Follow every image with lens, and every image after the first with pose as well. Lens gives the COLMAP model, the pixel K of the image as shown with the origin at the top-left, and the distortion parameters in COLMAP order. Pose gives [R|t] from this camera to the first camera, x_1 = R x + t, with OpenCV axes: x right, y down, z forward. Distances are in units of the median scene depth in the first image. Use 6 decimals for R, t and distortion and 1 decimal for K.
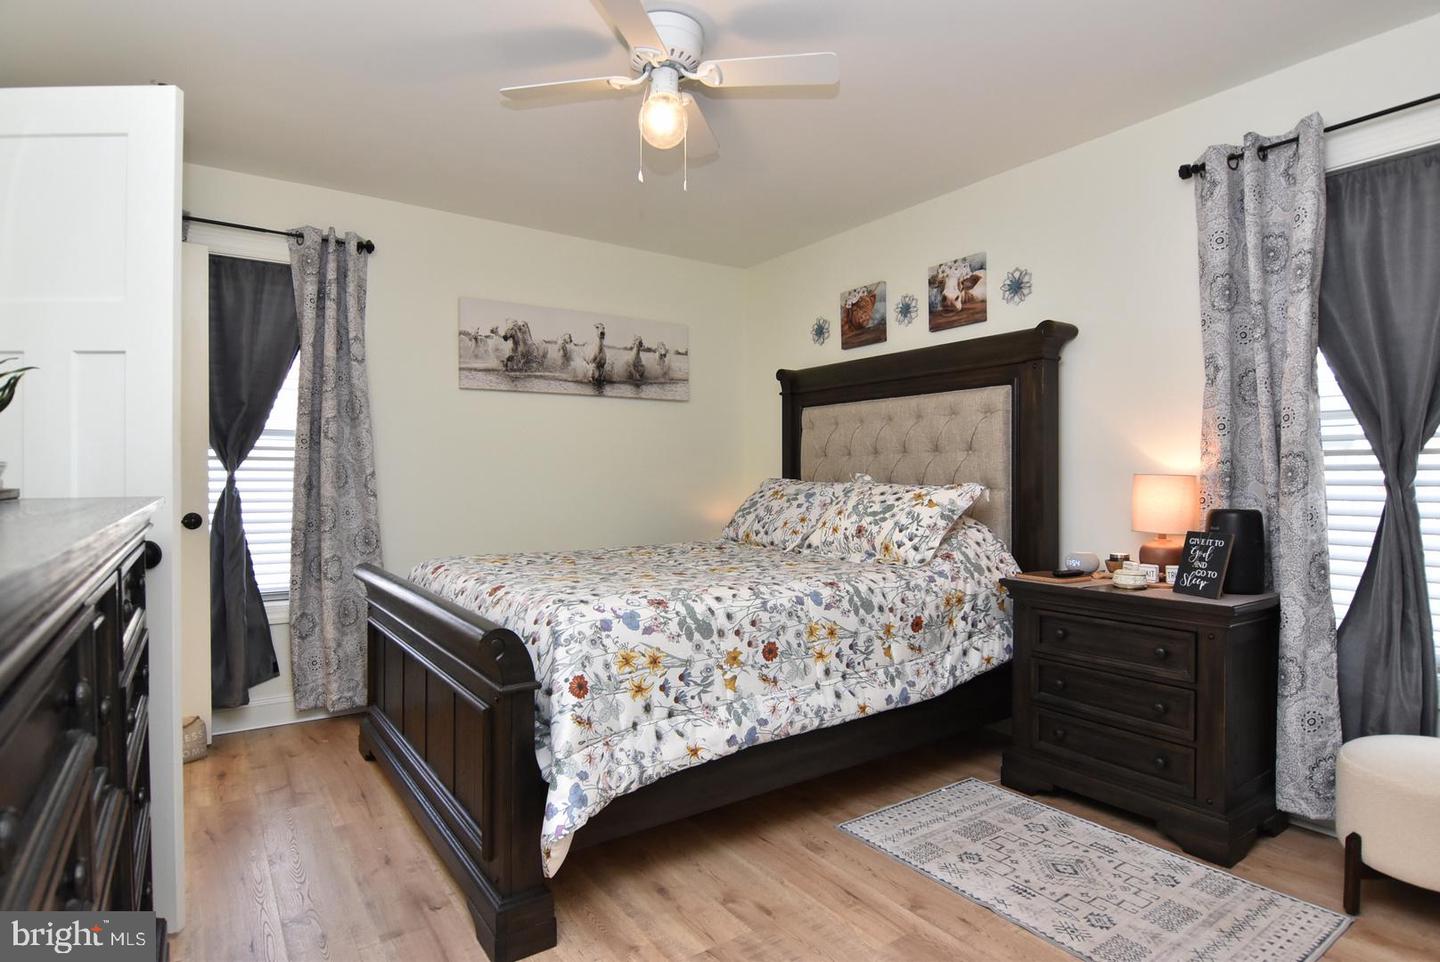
lens RADIAL K [[765.4, 0, 723.8], [0, 765.4, 481.1], [0, 0, 1]] dist [0.008084, -0.022625]
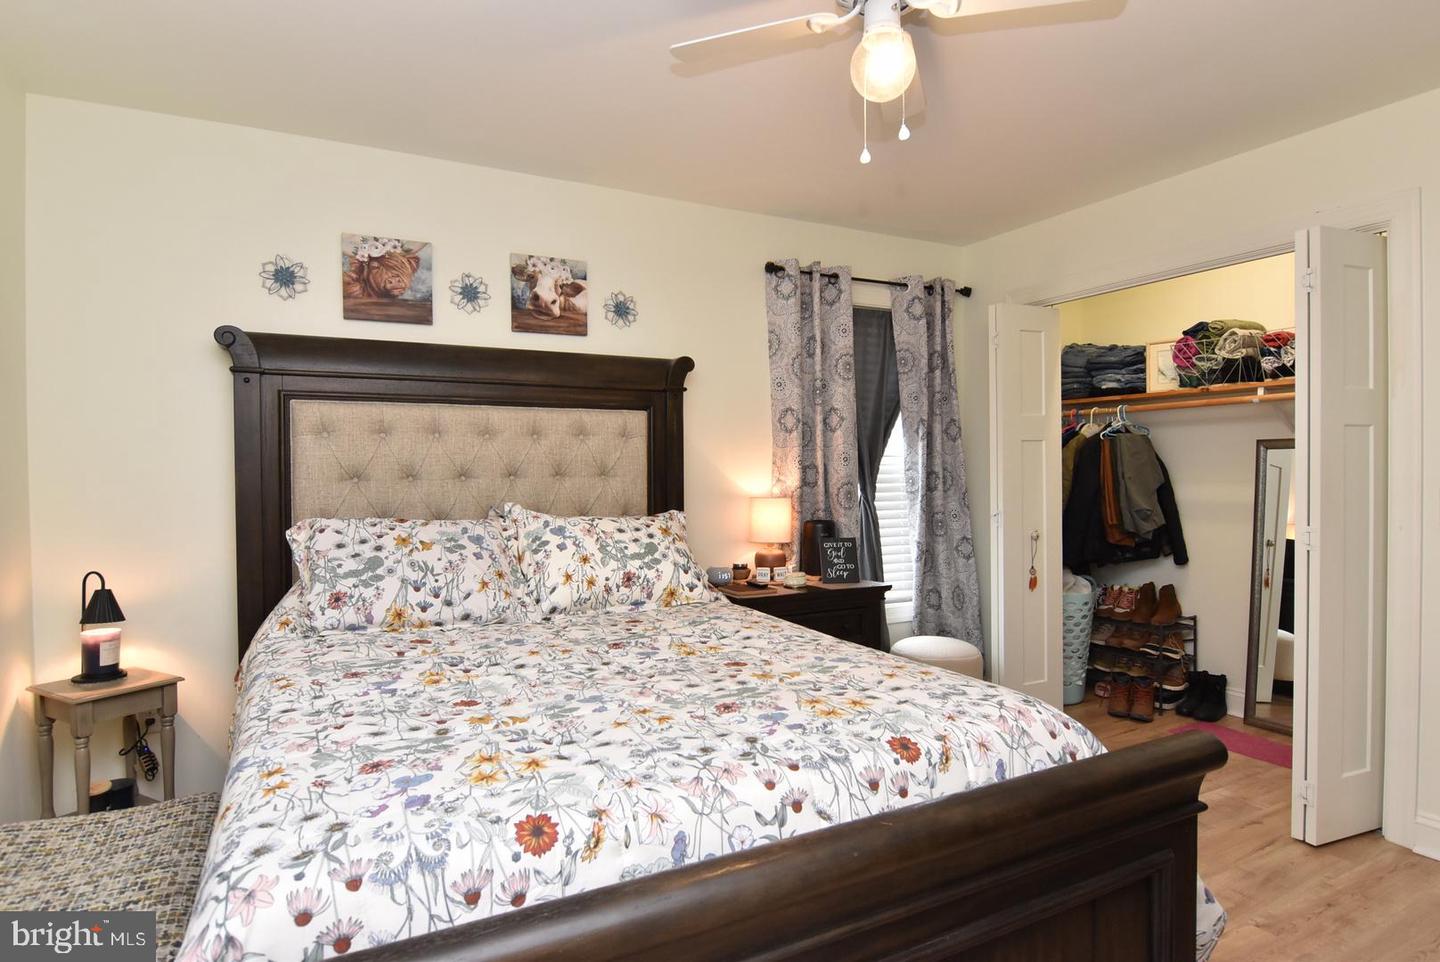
lens RADIAL K [[755.9, 0, 720.0], [0, 755.9, 481.0], [0, 0, 1]] dist [-0.002386, -0.000189]
pose [[0.128055, -0.024547, 0.991463, -0.547872], [0.009269, 0.999680, 0.023553, -0.051696], [-0.991724, 0.006174, 0.128241, 0.709741]]
